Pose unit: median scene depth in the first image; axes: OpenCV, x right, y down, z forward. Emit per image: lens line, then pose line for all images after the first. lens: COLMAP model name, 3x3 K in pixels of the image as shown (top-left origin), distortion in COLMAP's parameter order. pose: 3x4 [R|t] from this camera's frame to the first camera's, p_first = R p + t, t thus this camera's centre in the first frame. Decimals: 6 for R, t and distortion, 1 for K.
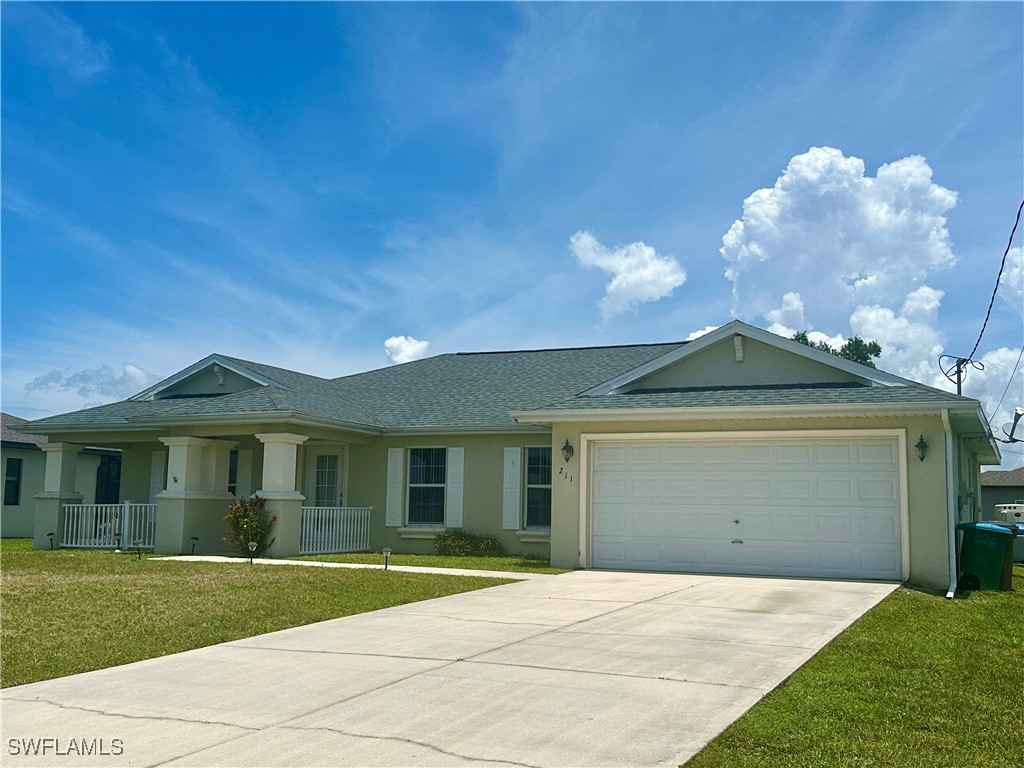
lens RADIAL K [[1137.9, 0, 555.6], [0, 1137.9, 416.3], [0, 0, 1]] dist [0.042569, 0.000000]
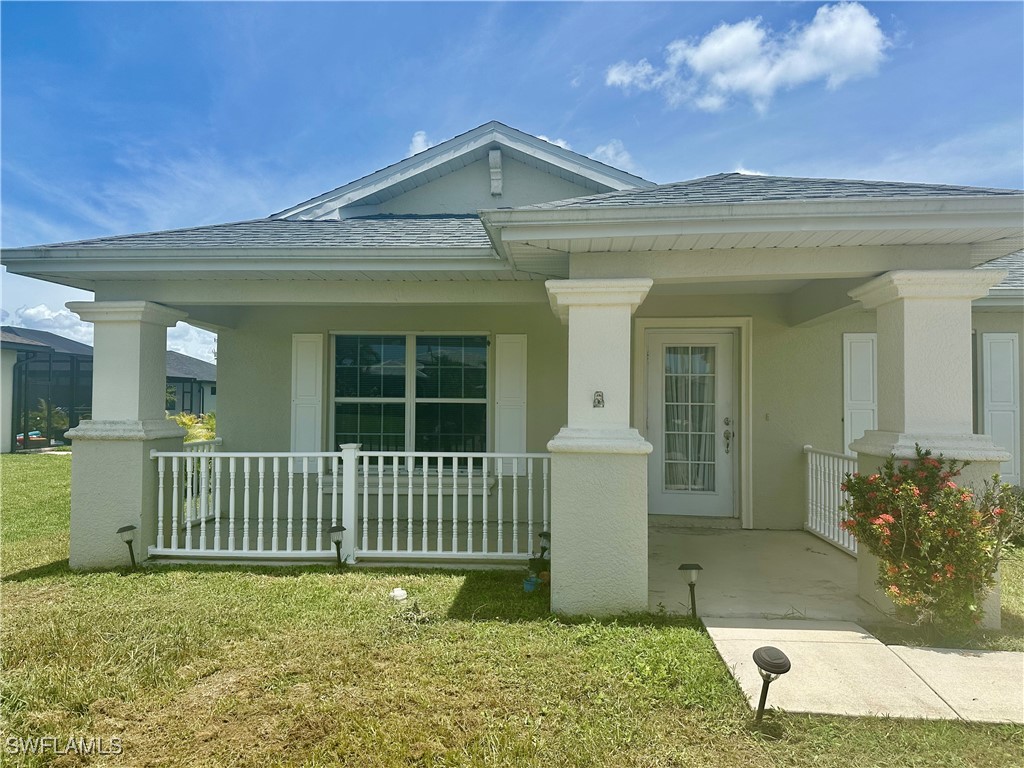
lens RADIAL K [[718.9, 0, 506.3], [0, 718.9, 387.9], [0, 0, 1]] dist [0.066419, -0.072760]
pose [[0.953131, -0.002394, 0.302547, -0.400801], [-0.019575, 0.997386, 0.069561, 0.034134], [-0.301923, -0.072223, 0.950593, 0.739841]]
